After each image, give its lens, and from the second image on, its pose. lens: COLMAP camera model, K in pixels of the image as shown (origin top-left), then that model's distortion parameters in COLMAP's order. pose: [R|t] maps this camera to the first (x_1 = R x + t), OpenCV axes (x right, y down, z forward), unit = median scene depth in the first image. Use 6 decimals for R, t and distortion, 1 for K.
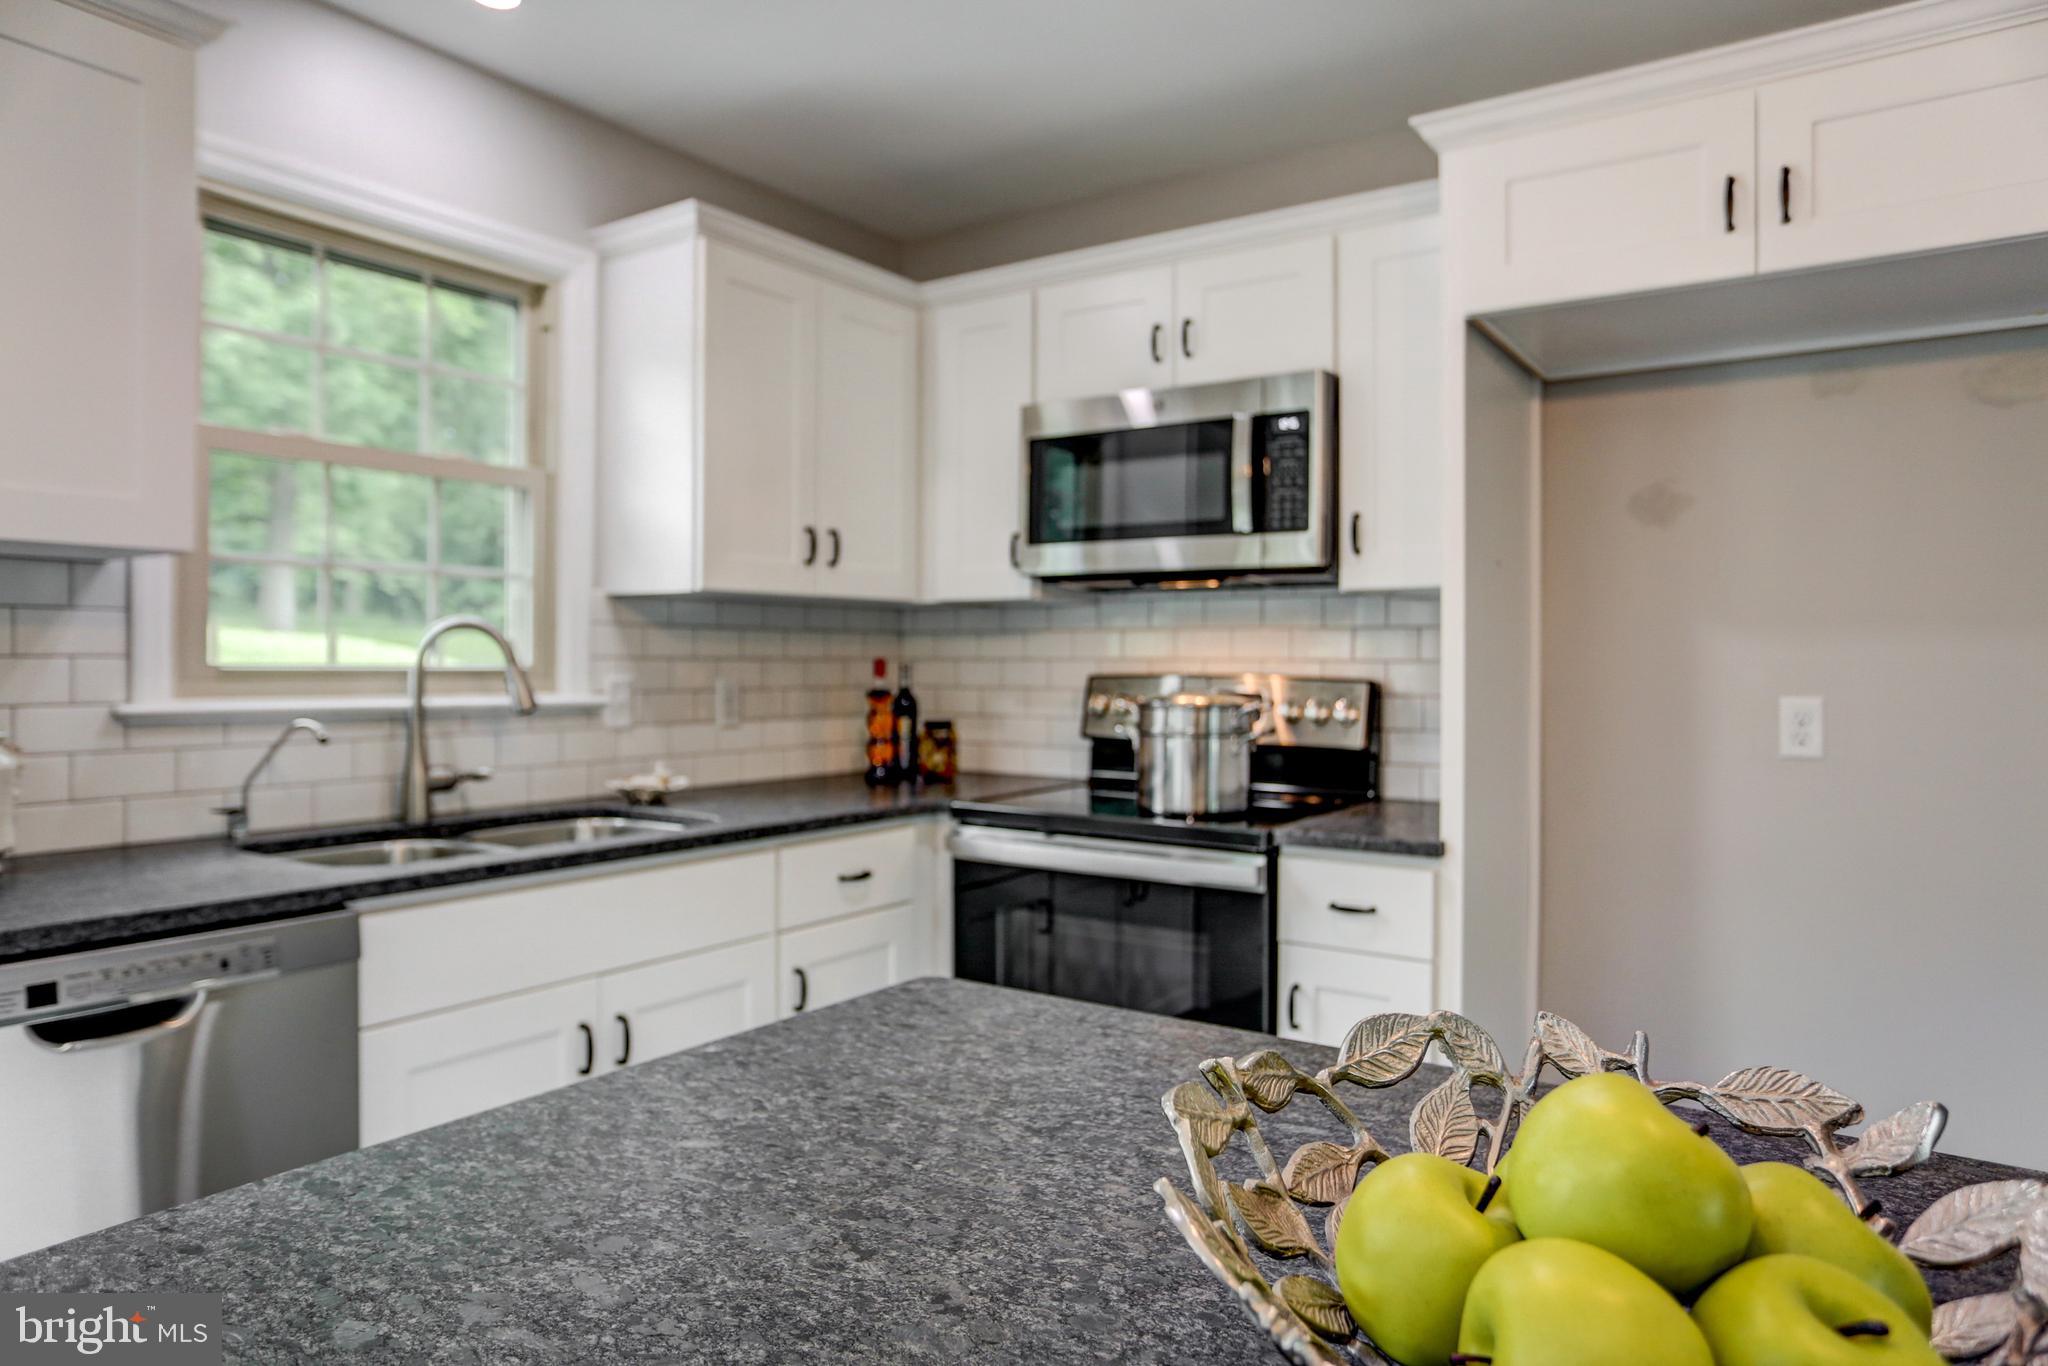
lens RADIAL K [[1259.9, 0, 1024.0], [0, 1259.9, 683.0], [0, 0, 1]] dist [-0.035001, -0.000086]
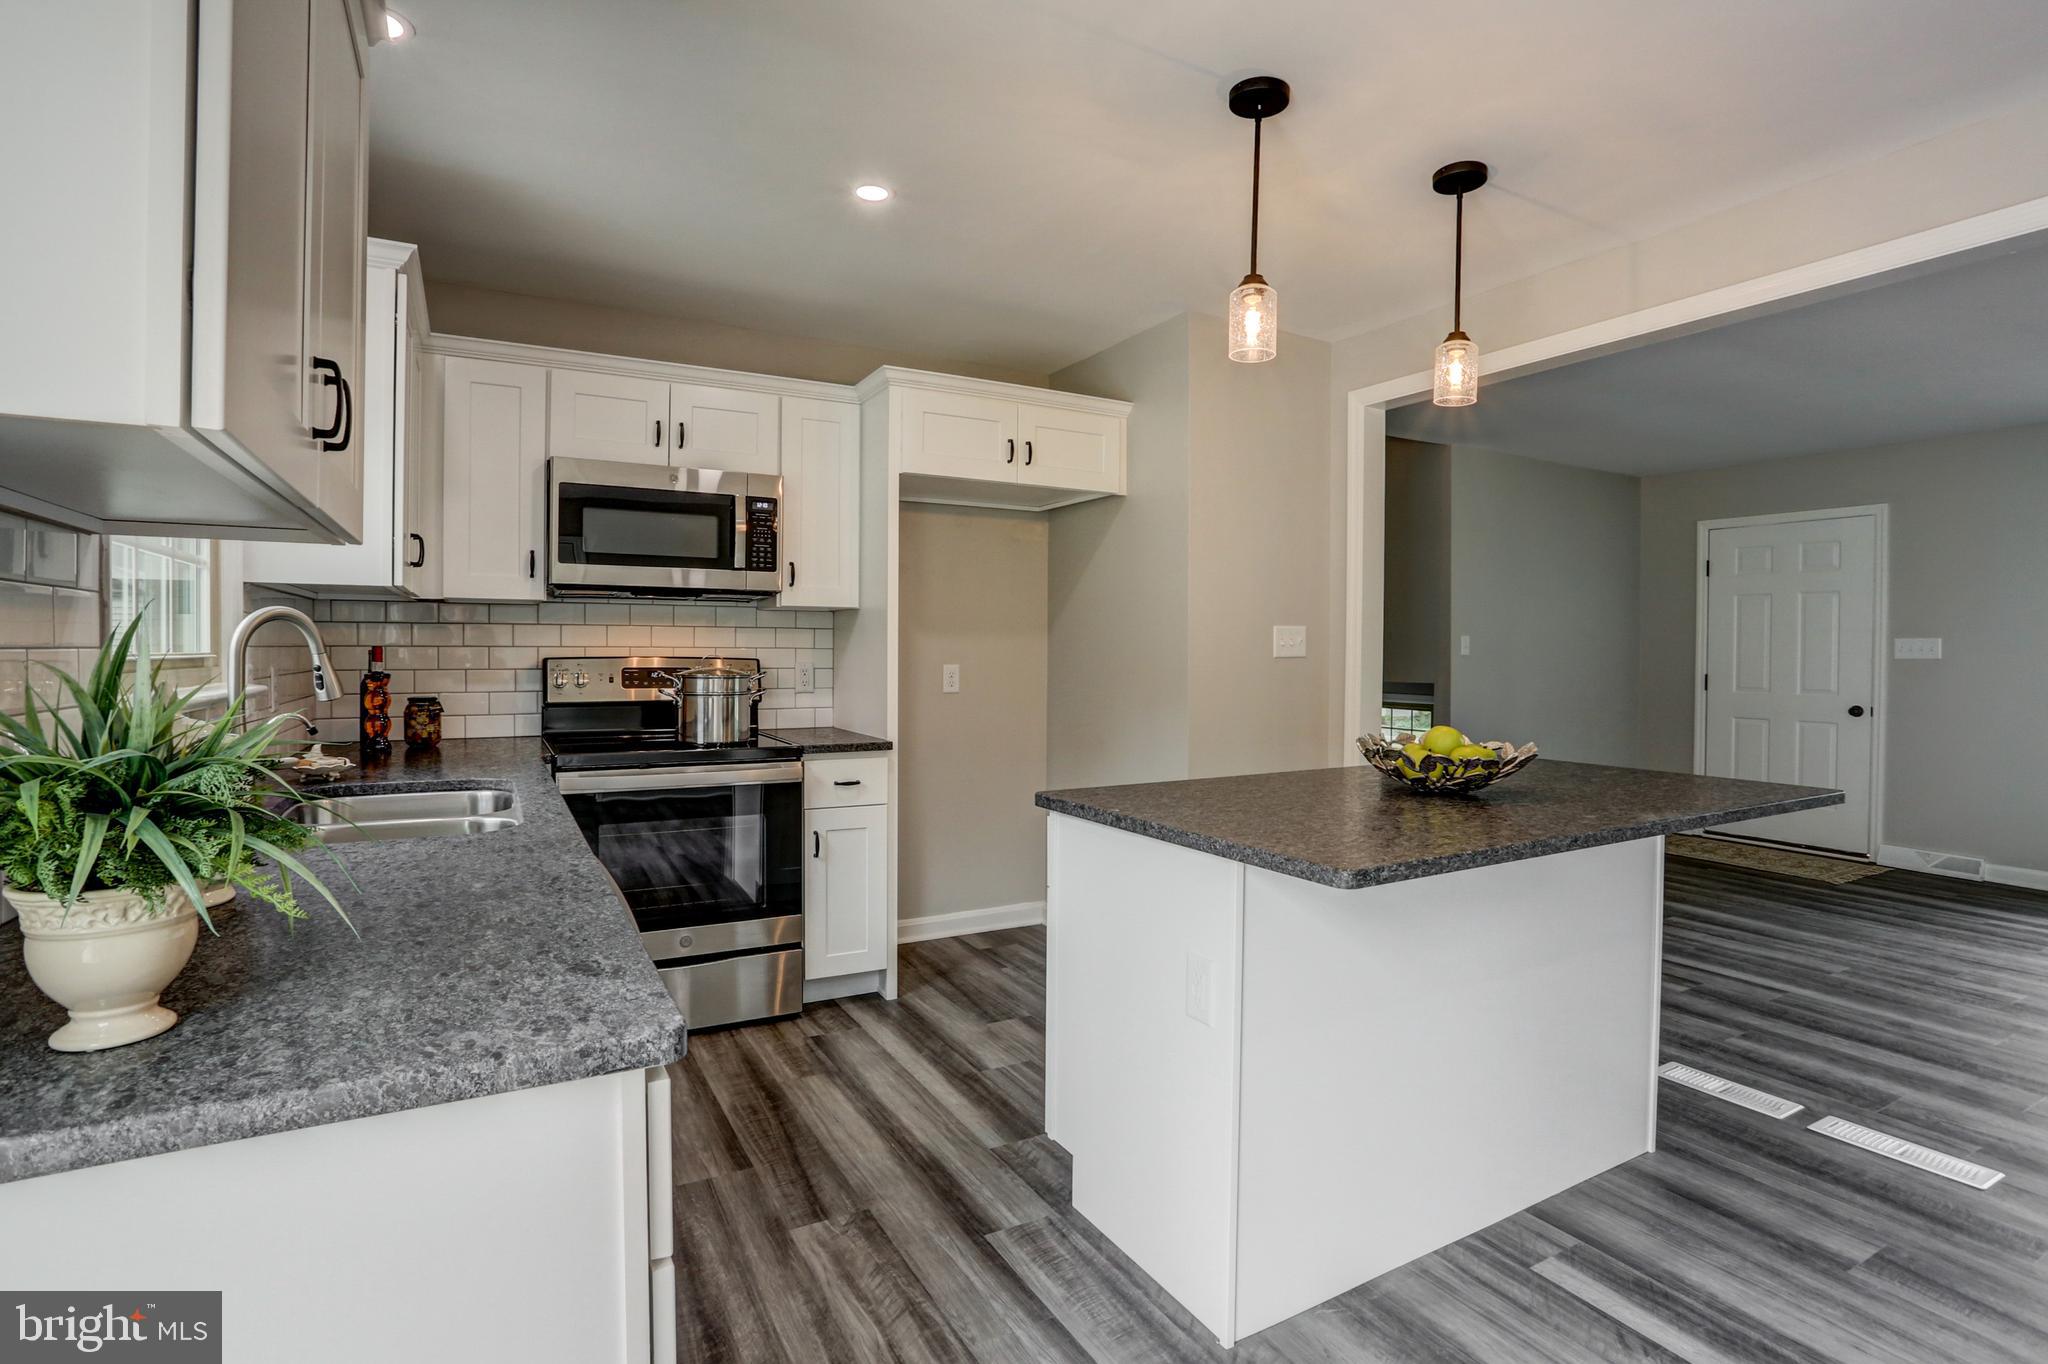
lens RADIAL K [[1002.7, 0, 1029.0], [0, 1002.7, 664.1], [0, 0, 1]] dist [-0.072814, 0.036749]
pose [[0.442224, -0.014675, 0.896785, -0.818075], [0.012505, 0.999870, 0.010195, -0.005417], [-0.896817, 0.006706, 0.442350, 0.100699]]
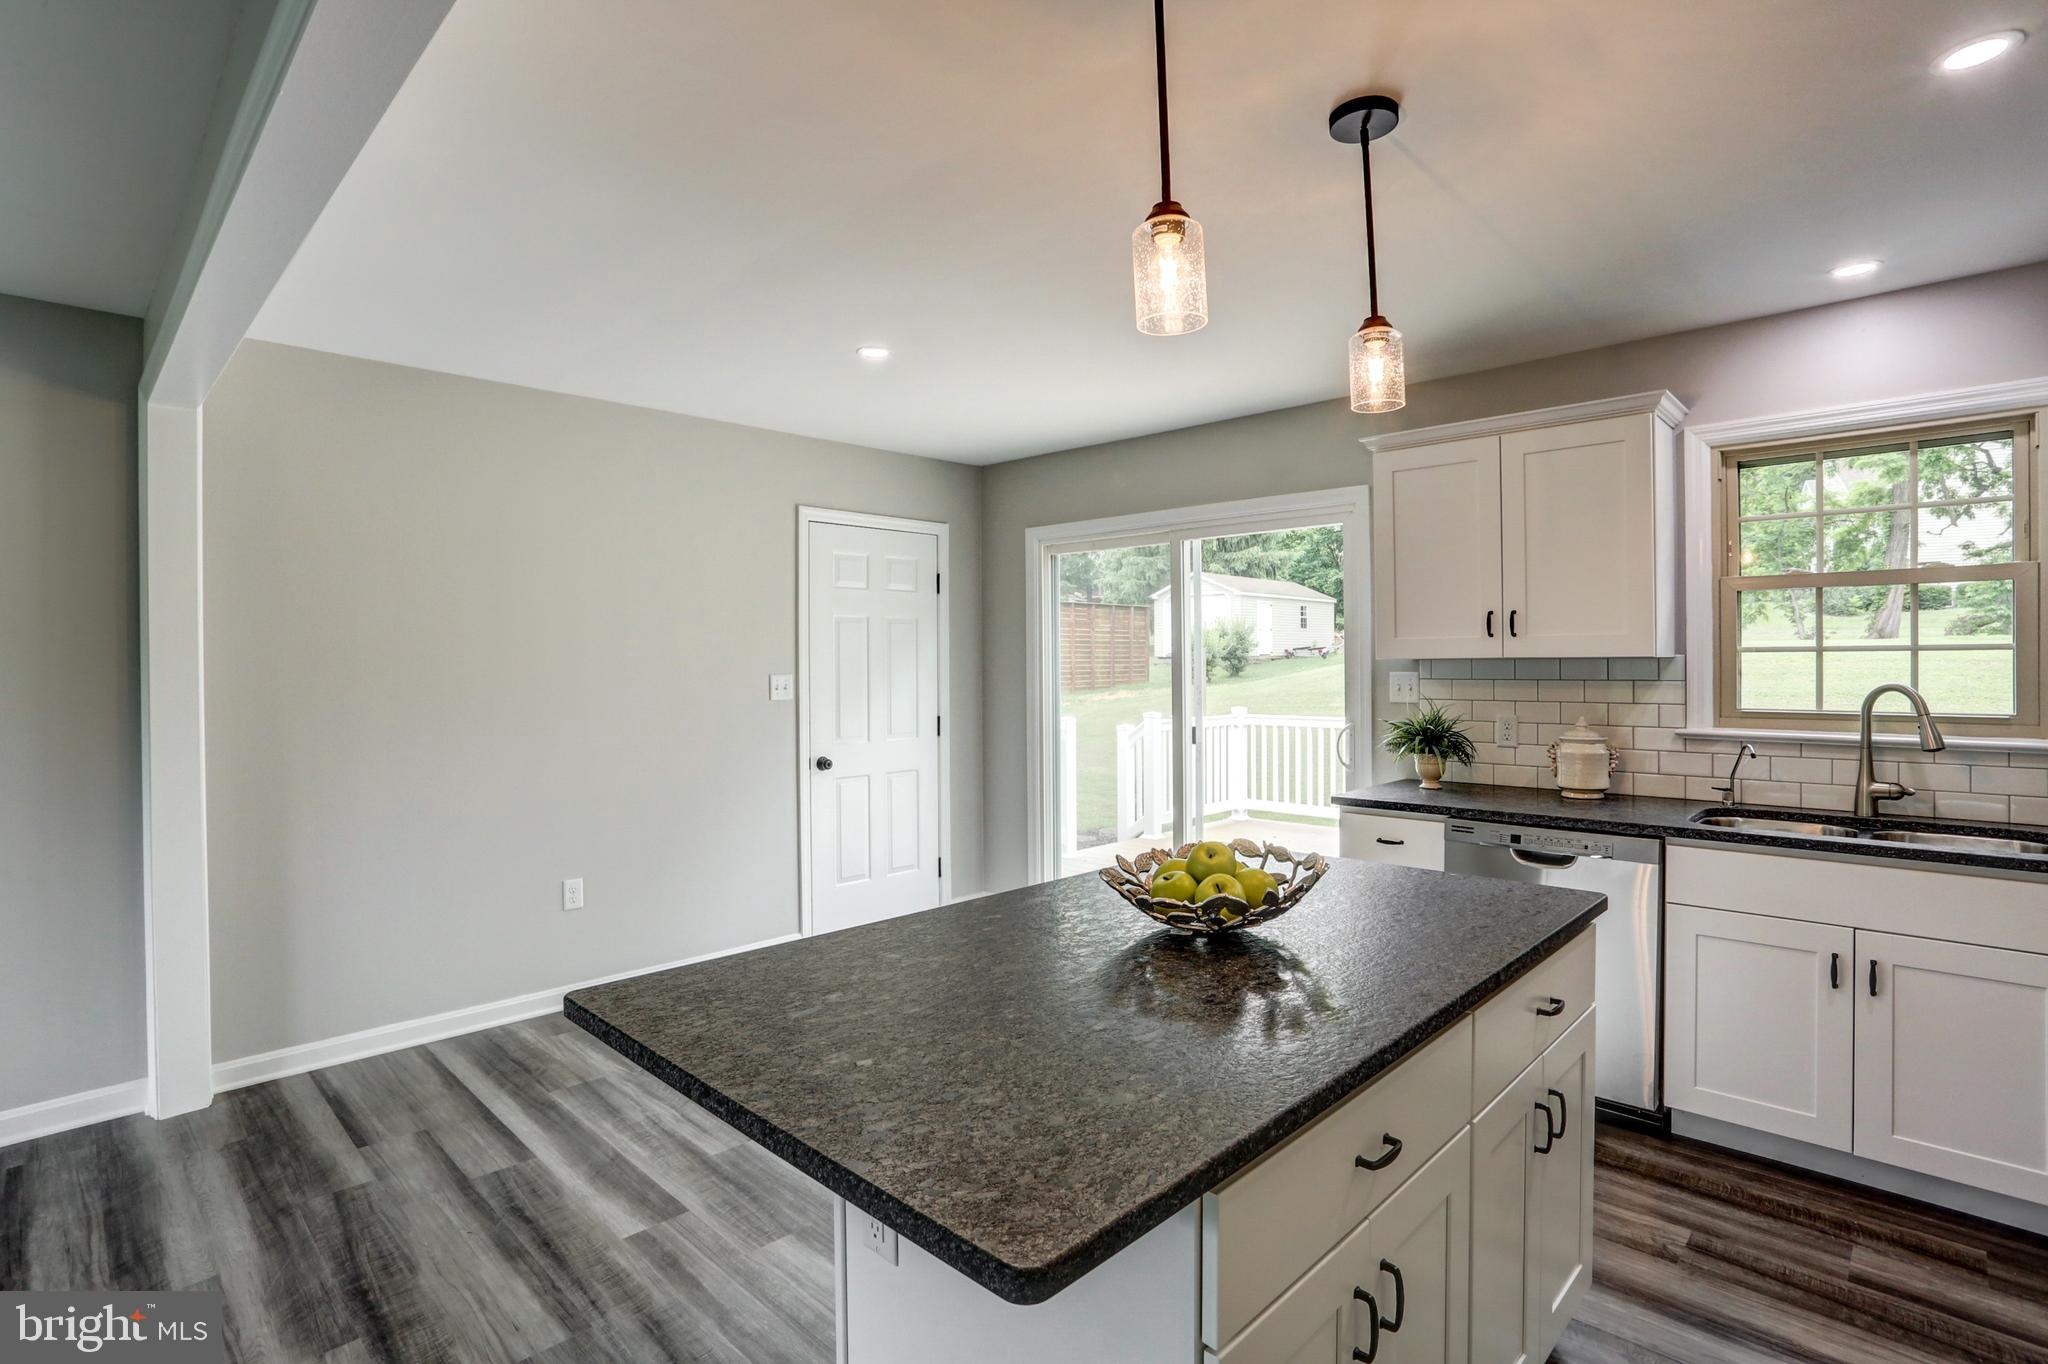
lens RADIAL K [[975.8, 0, 996.1], [0, 975.8, 667.9], [0, 0, 1]] dist [-0.056726, 0.000128]
pose [[-0.192275, 0.000291, -0.981341, 0.761687], [-0.008654, 0.999961, 0.001992, -0.057354], [0.981303, 0.008876, -0.192265, 0.159360]]
